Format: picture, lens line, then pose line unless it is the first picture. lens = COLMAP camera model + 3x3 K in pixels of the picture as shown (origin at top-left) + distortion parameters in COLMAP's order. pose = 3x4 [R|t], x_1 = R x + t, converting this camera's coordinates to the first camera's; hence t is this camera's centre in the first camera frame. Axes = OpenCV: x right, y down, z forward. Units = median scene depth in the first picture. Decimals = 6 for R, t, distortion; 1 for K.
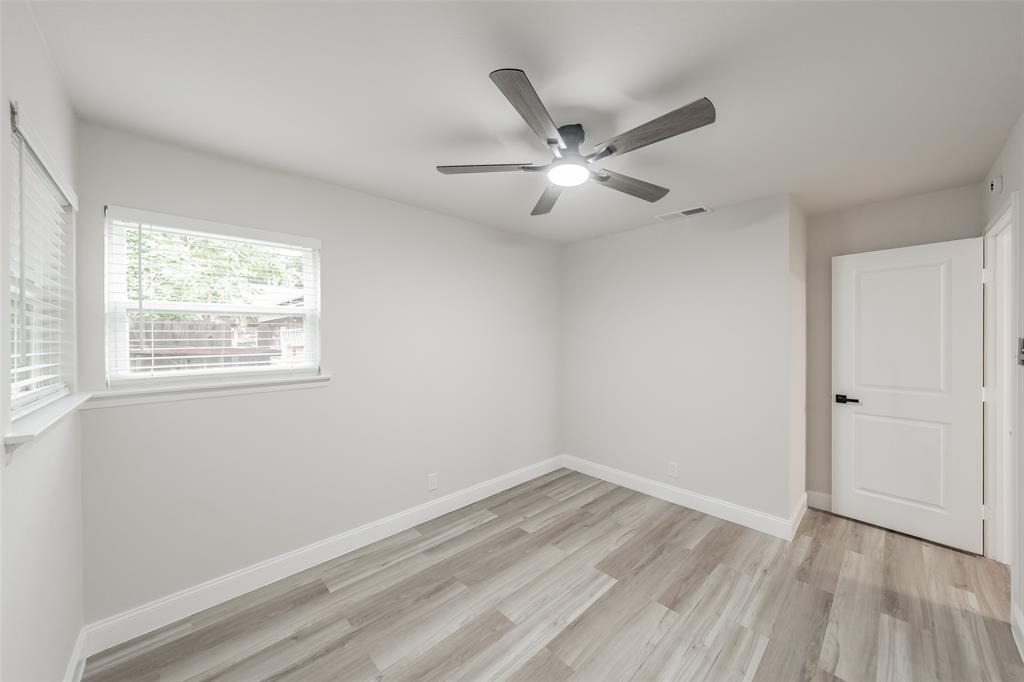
lens RADIAL K [[357.2, 0, 518.3], [0, 357.2, 344.4], [0, 0, 1]] dist [-0.003650, 0.000427]
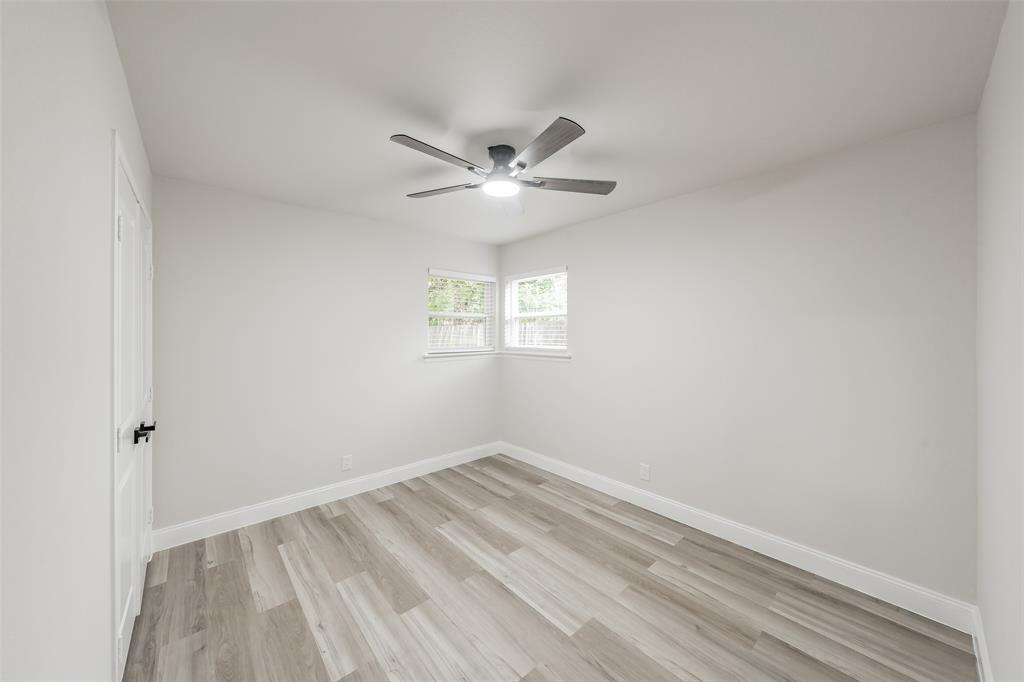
lens RADIAL K [[357.2, 0, 508.5], [0, 357.2, 333.0], [0, 0, 1]] dist [-0.003650, 0.000427]
pose [[-0.031313, 0.012368, -0.999433, 0.969740], [-0.013216, 0.999831, 0.012787, -0.020840], [0.999422, 0.013609, -0.031144, 0.796210]]
